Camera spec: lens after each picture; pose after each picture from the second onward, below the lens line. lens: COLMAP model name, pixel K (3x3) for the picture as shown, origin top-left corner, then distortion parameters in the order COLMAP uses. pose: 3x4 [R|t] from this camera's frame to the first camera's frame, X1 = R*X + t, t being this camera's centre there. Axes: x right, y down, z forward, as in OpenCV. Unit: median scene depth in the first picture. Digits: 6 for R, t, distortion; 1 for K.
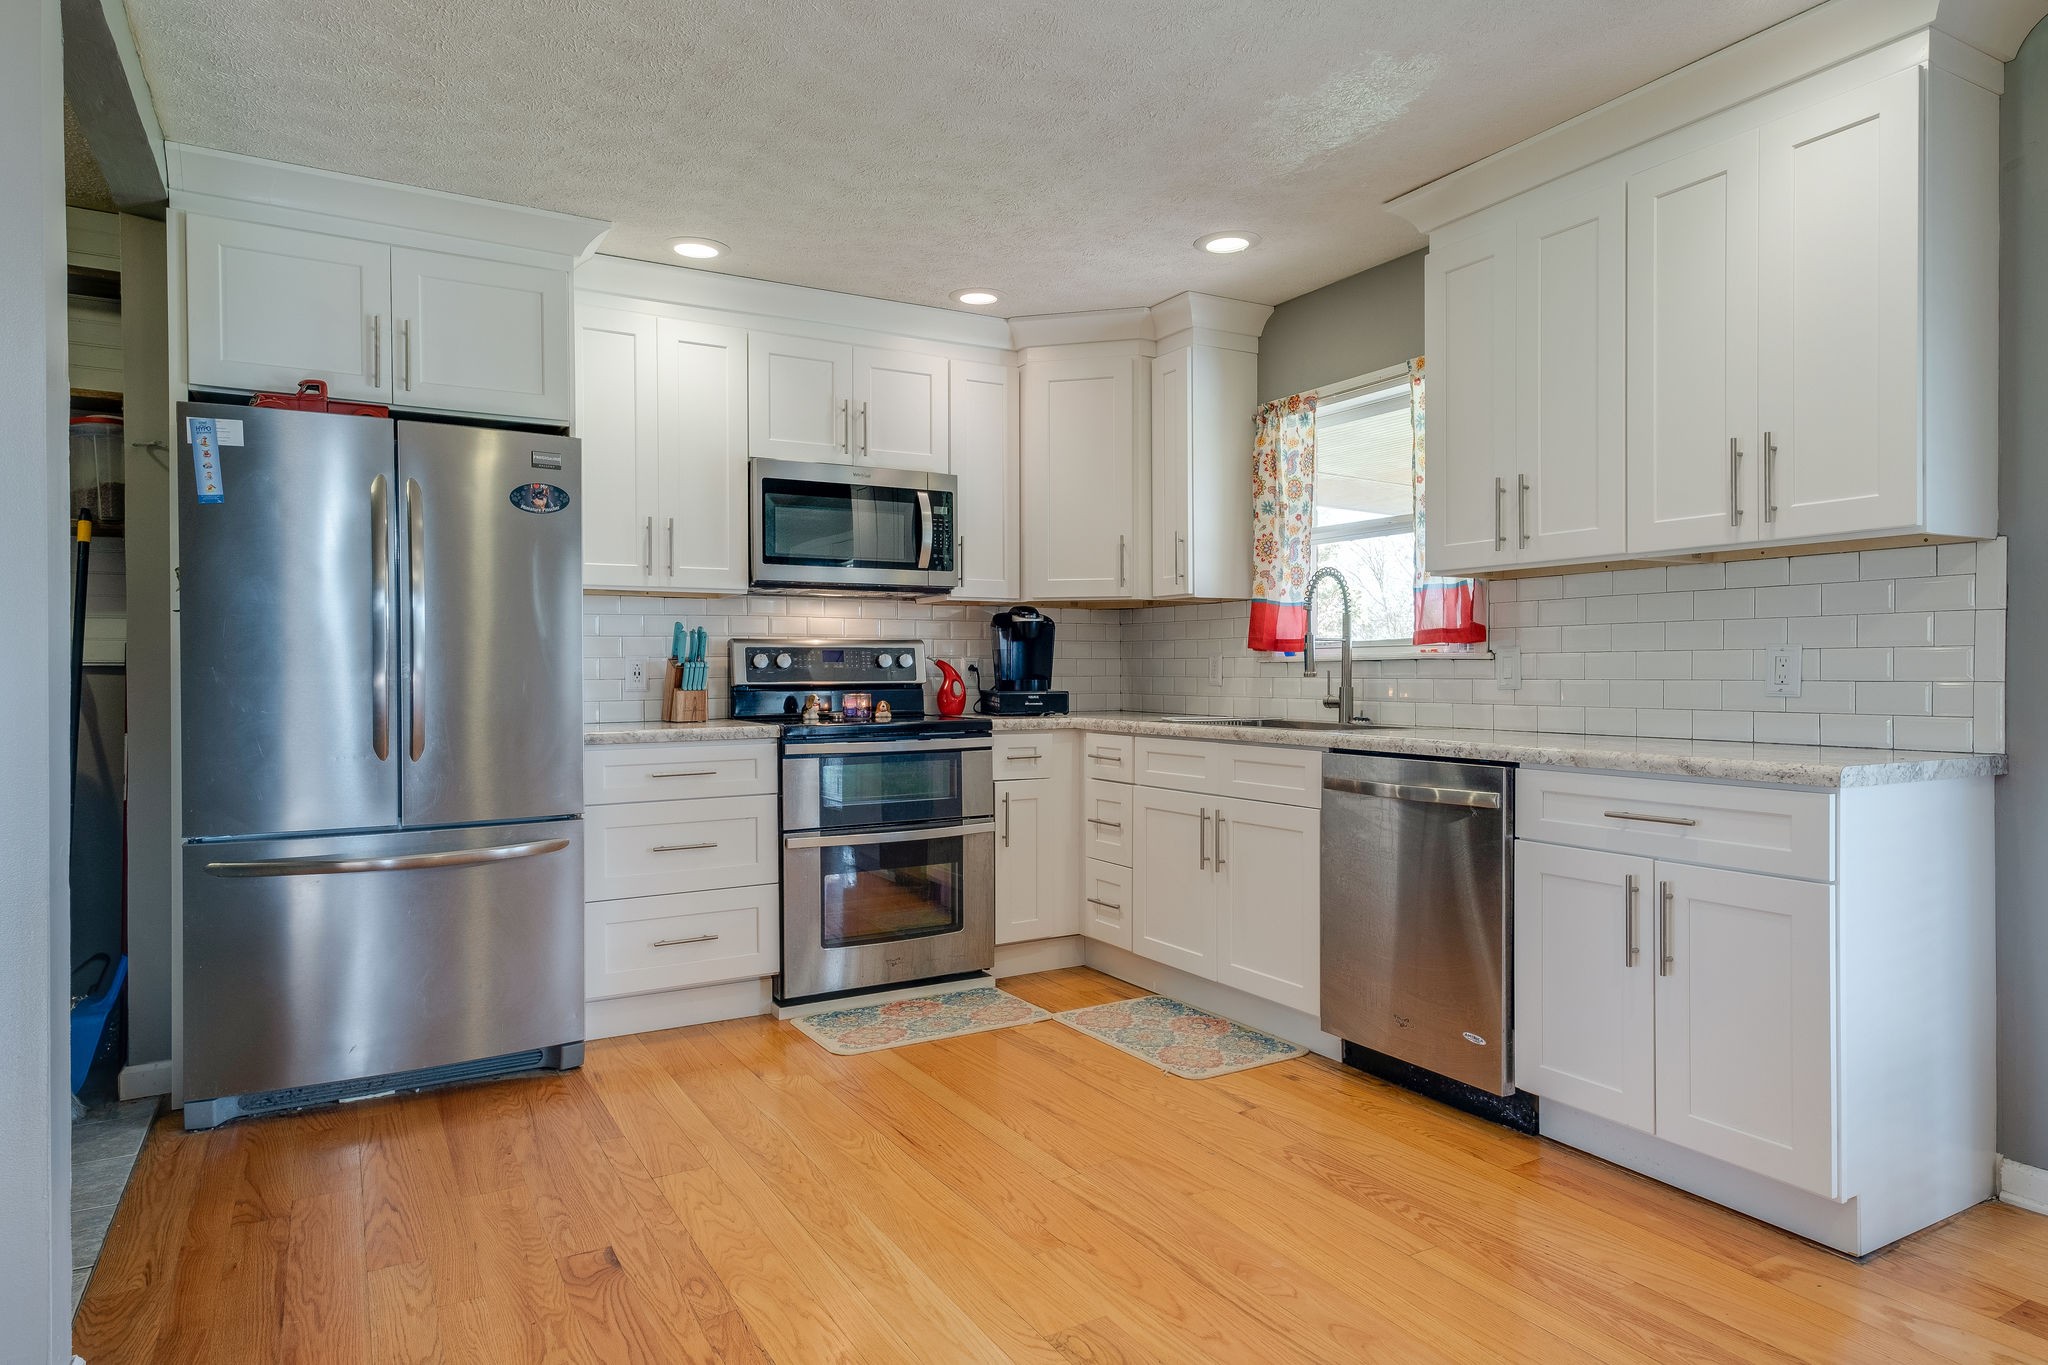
lens RADIAL K [[1195.0, 0, 1026.8], [0, 1195.0, 681.9], [0, 0, 1]] dist [0.010459, 0.001255]
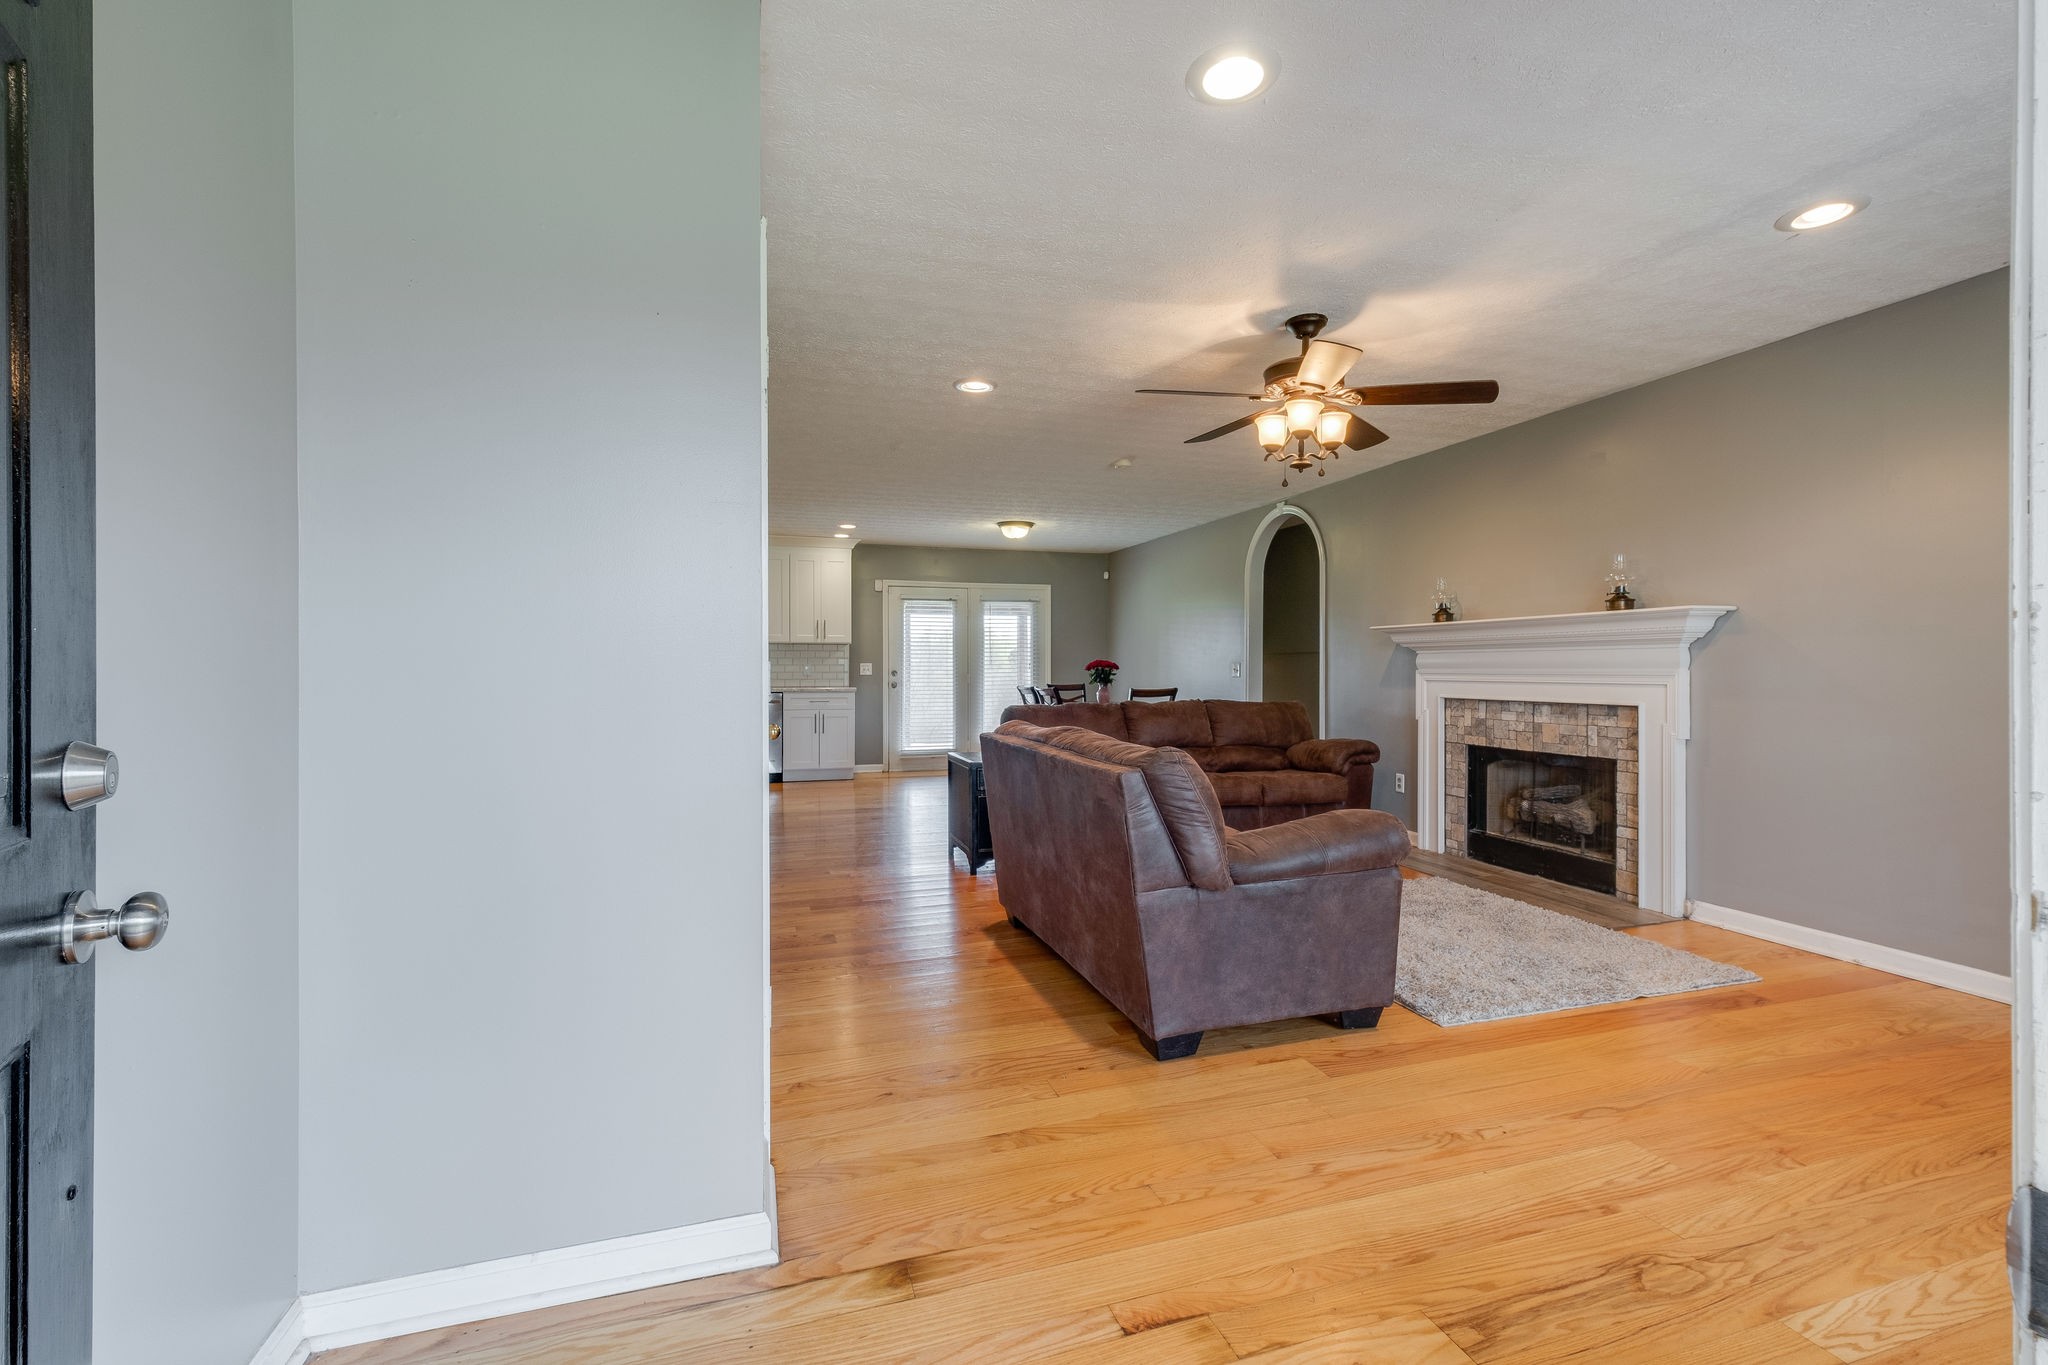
lens RADIAL K [[887.6, 0, 1017.3], [0, 887.6, 671.7], [0, 0, 1]] dist [0.006633, -0.001596]
pose [[0.221473, 0.001869, 0.975165, -1.613343], [0.008221, 0.999959, -0.003784, 0.011260], [-0.975132, 0.008855, 0.221448, -0.327562]]
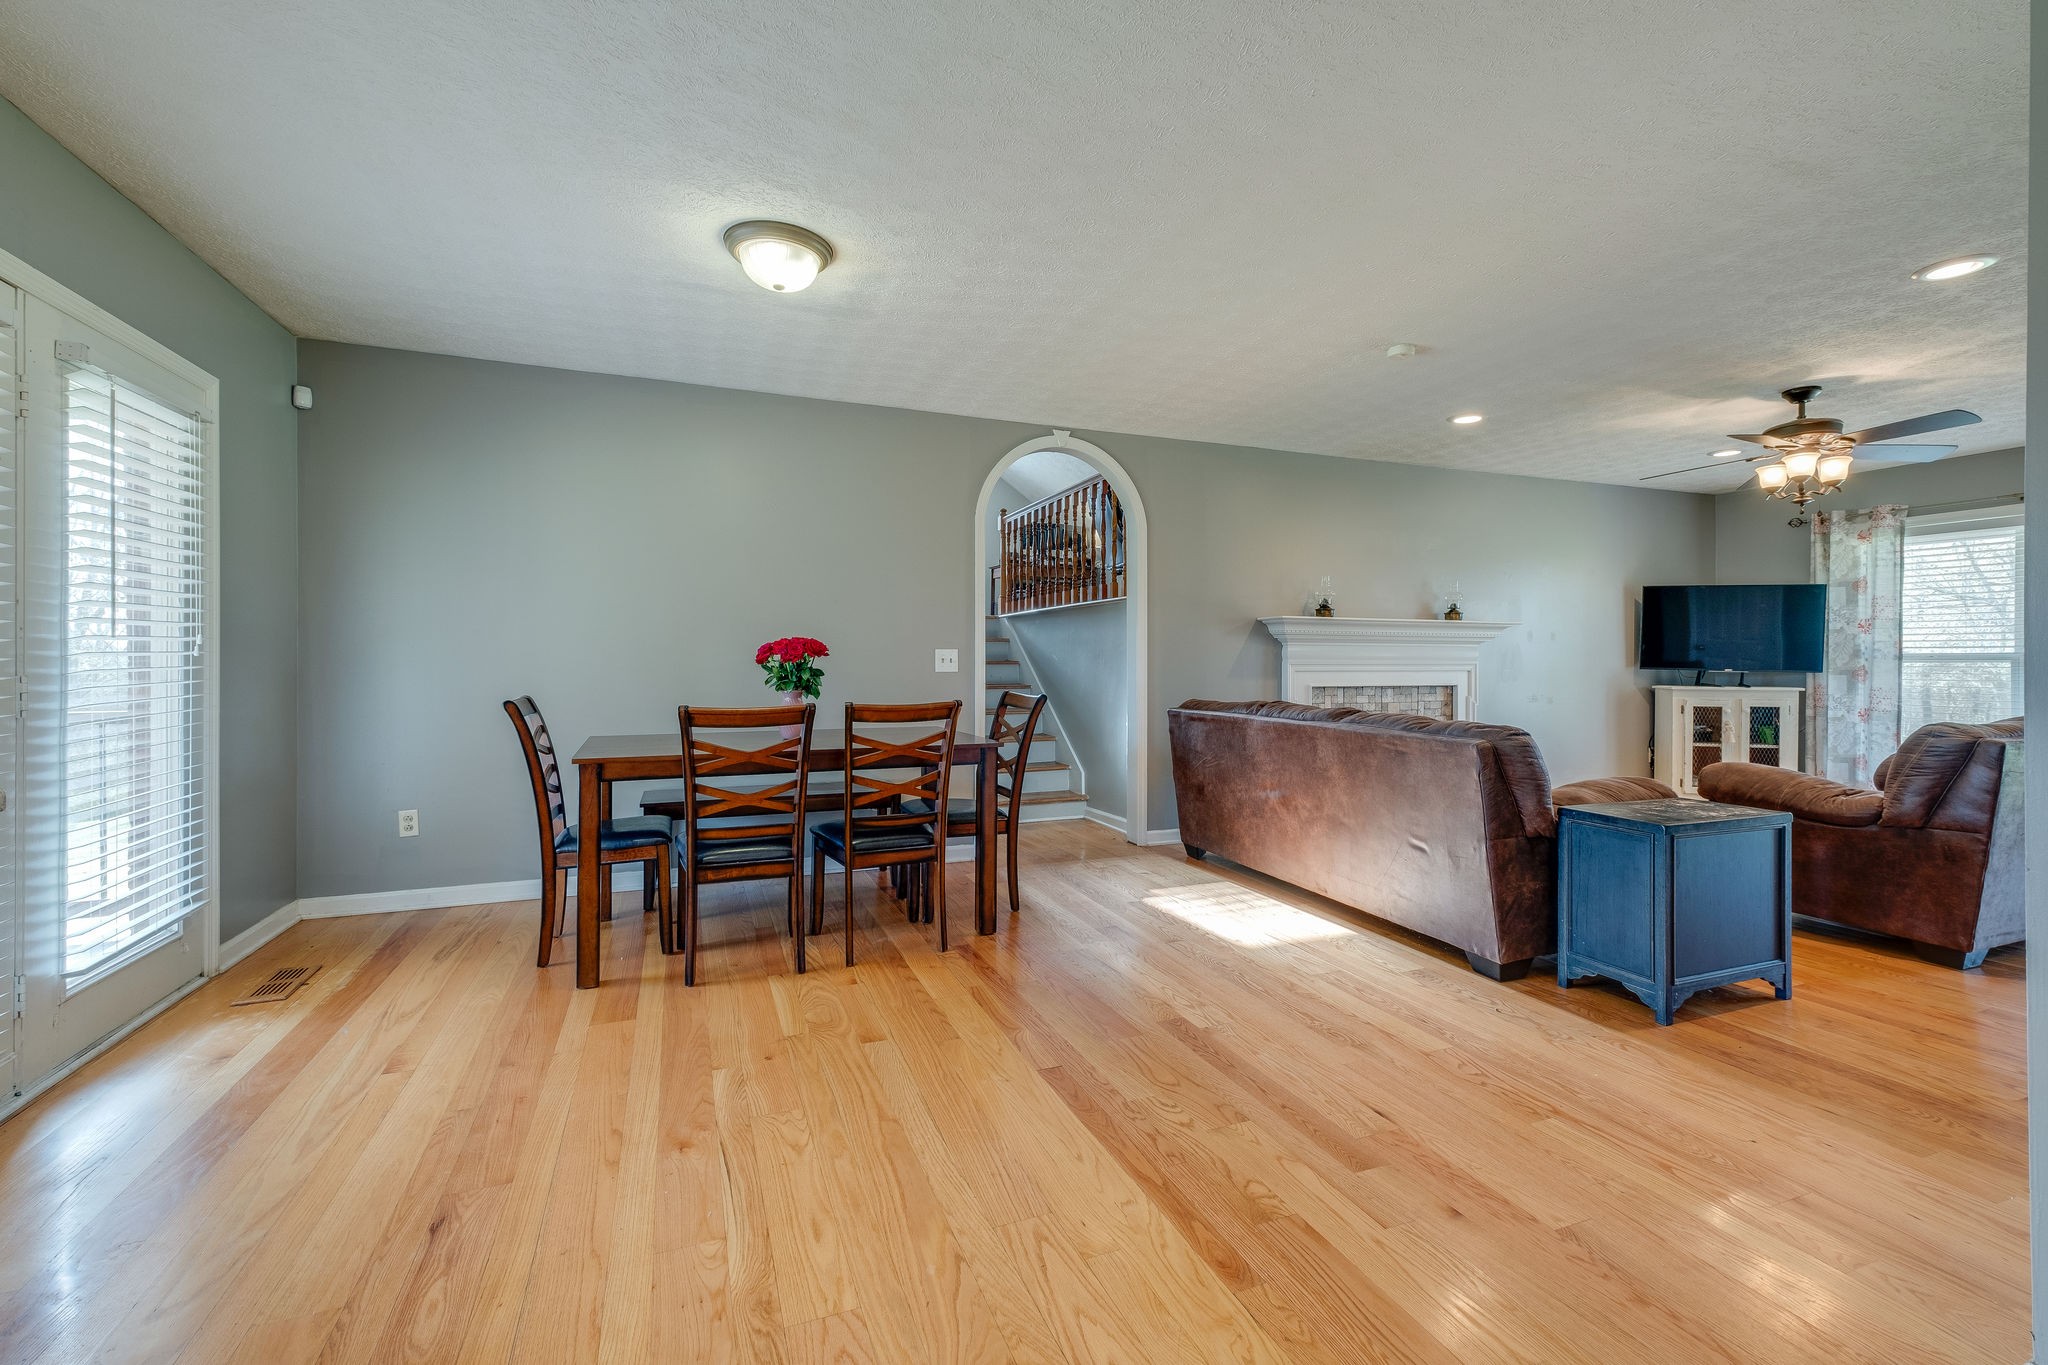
lens RADIAL K [[887.6, 0, 1021.1], [0, 887.6, 665.4], [0, 0, 1]] dist [0.006633, -0.001596]
pose [[-0.990302, 0.001784, 0.138920, -0.031076], [0.003624, 0.999909, 0.012995, -0.002921], [-0.138884, 0.013373, -0.990218, 0.739288]]
